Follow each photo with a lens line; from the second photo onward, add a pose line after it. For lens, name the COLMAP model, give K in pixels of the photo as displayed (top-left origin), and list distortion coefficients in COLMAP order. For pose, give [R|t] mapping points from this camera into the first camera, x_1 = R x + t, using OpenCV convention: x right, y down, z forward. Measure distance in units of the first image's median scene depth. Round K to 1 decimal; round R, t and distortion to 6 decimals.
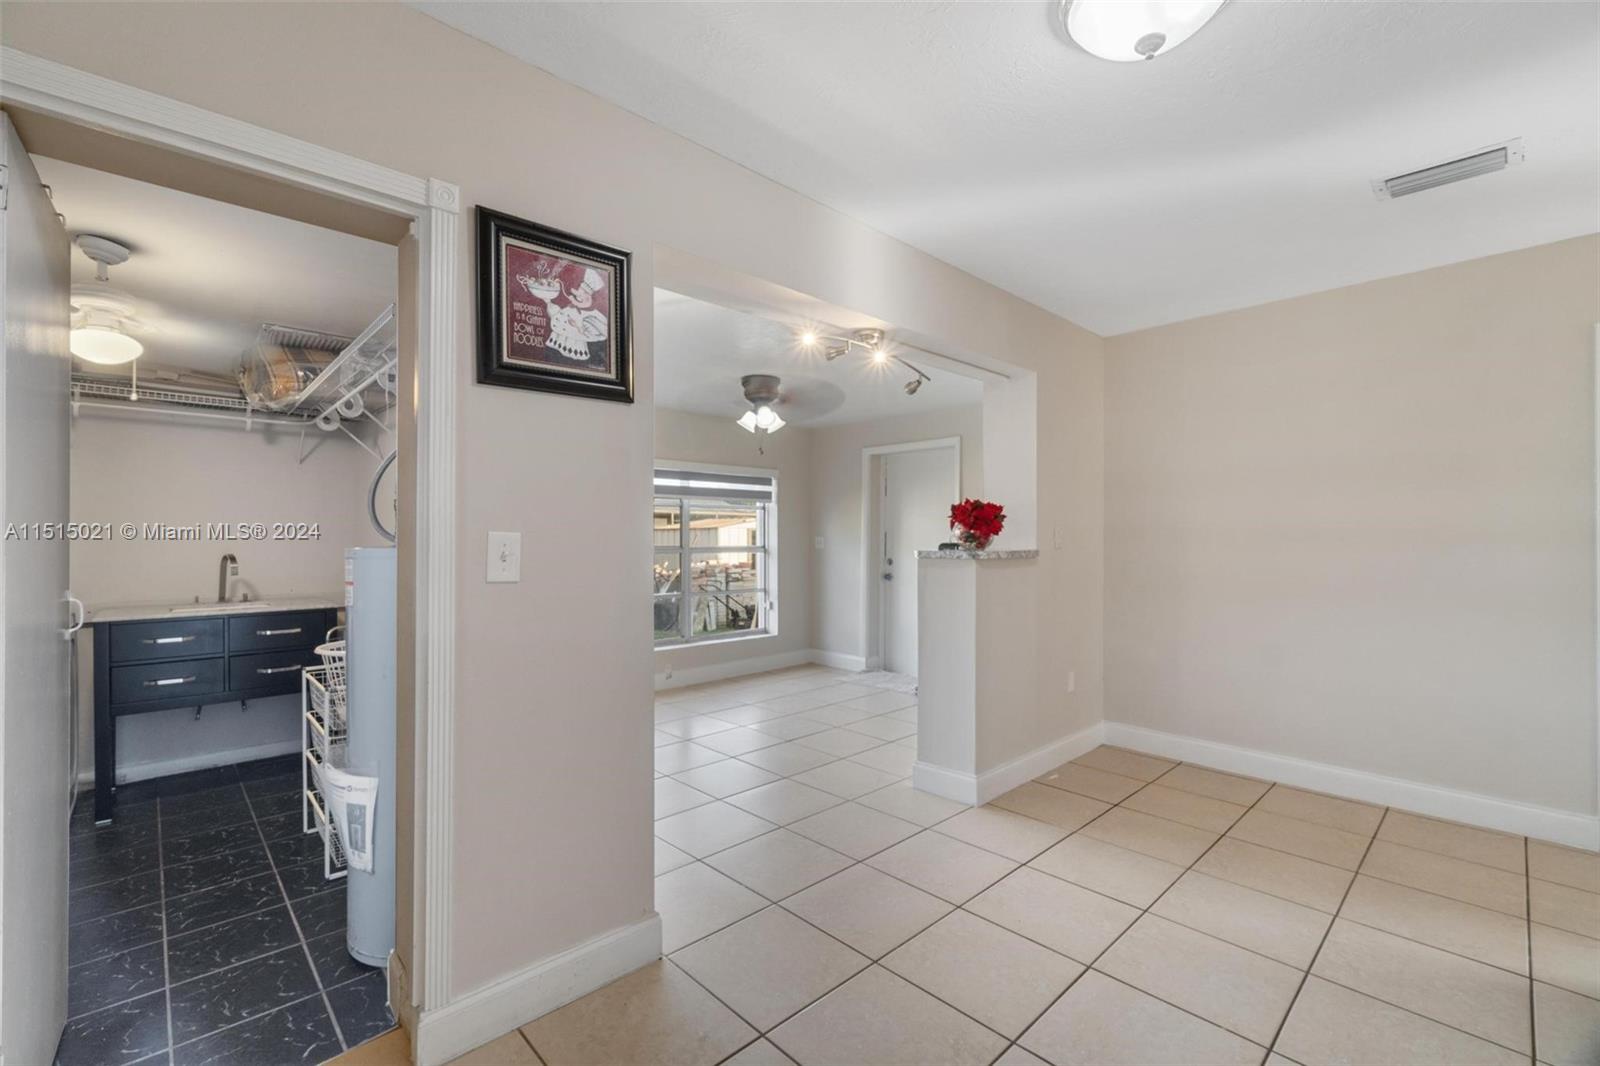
lens RADIAL K [[691.5, 0, 805.8], [0, 691.5, 537.1], [0, 0, 1]] dist [-0.004798, -0.000644]
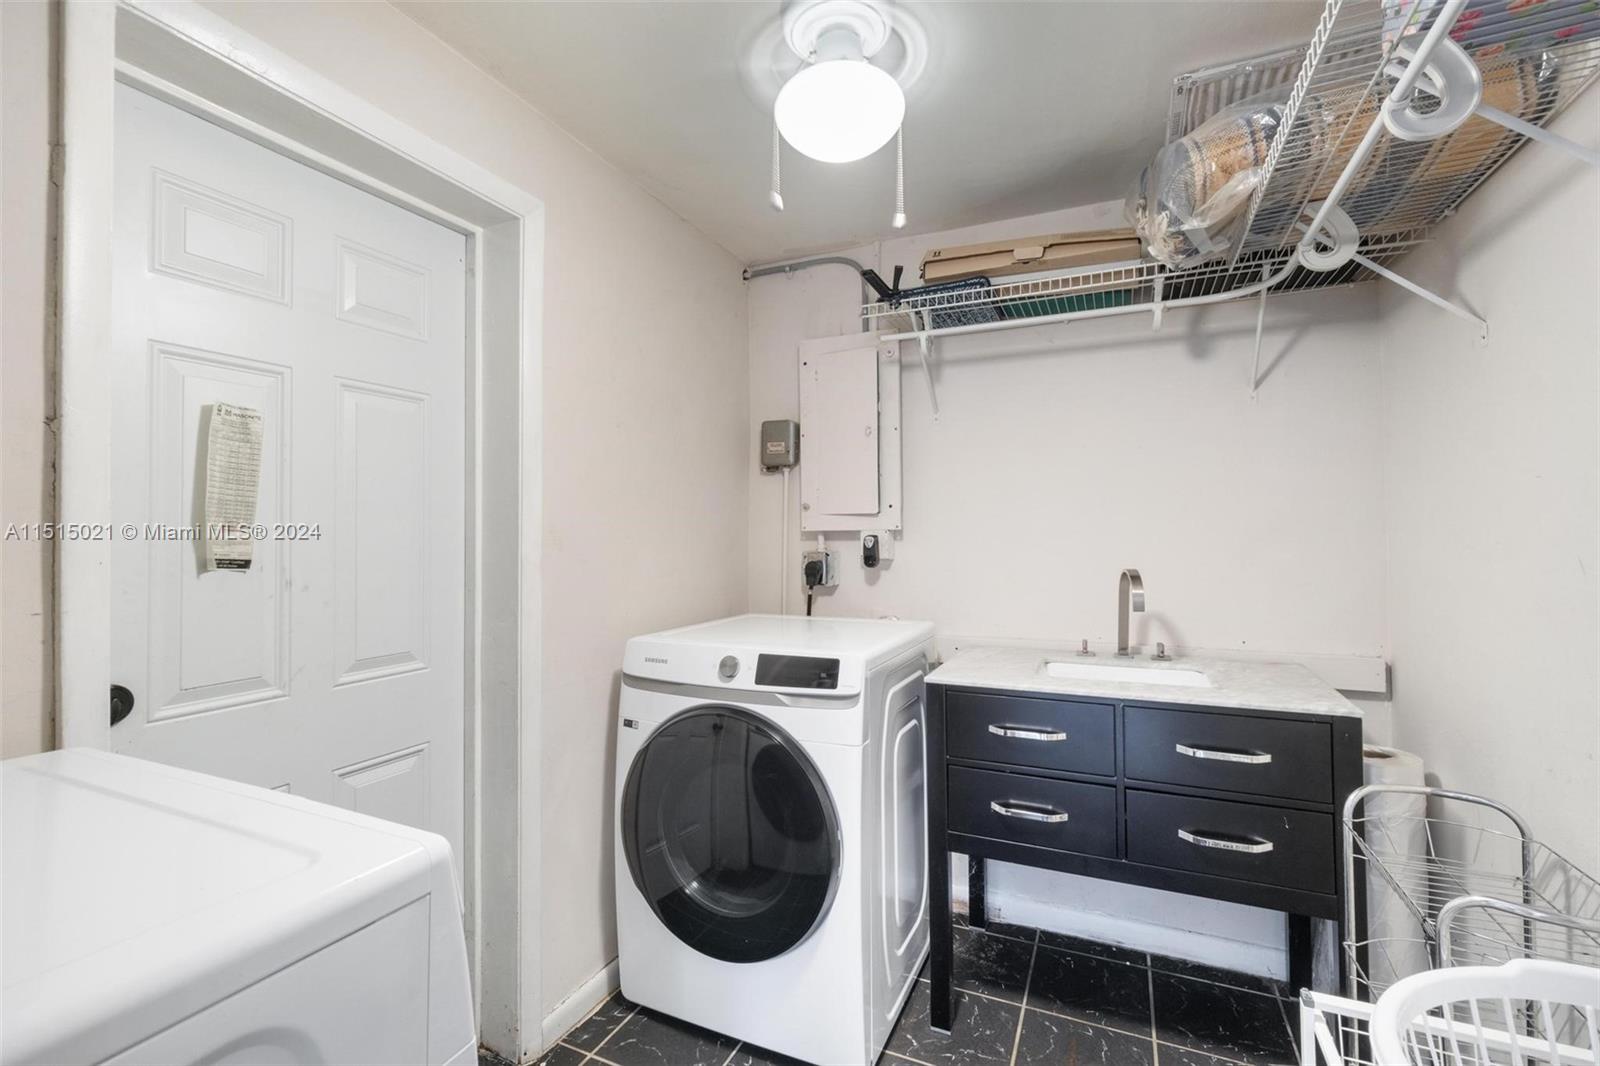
lens RADIAL K [[691.5, 0, 792.8], [0, 691.5, 521.2], [0, 0, 1]] dist [-0.004798, -0.000644]
pose [[0.357937, -0.024668, -0.933420, -0.238259], [0.007856, 0.999695, -0.023407, -0.001087], [0.933713, 0.001045, 0.358022, 0.311817]]
